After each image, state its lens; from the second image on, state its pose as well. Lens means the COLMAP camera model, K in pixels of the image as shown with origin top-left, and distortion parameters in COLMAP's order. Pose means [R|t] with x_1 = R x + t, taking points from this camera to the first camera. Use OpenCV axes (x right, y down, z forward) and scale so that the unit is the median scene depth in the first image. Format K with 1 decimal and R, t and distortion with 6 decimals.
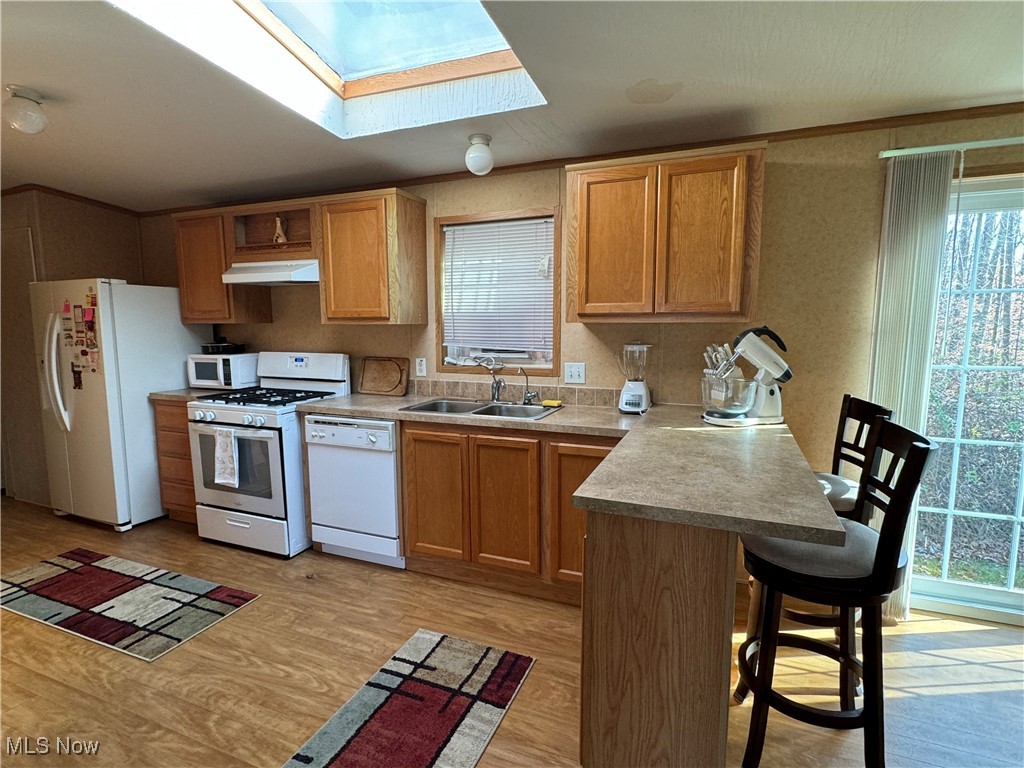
lens RADIAL K [[520.9, 0, 513.5], [0, 520.9, 384.5], [0, 0, 1]] dist [-0.003523, -0.000536]
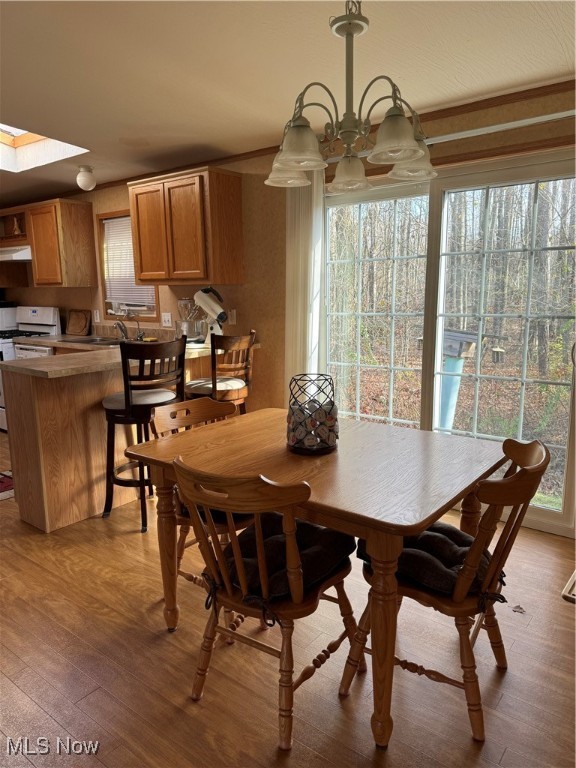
lens RADIAL K [[546.9, 0, 290.1], [0, 546.9, 389.0], [0, 0, 1]] dist [0.041118, -0.044152]
pose [[0.960997, 0.041251, -0.273464, 0.828663], [-0.023534, 0.997424, 0.067756, 0.056609], [0.275555, -0.058677, 0.959493, -0.385107]]
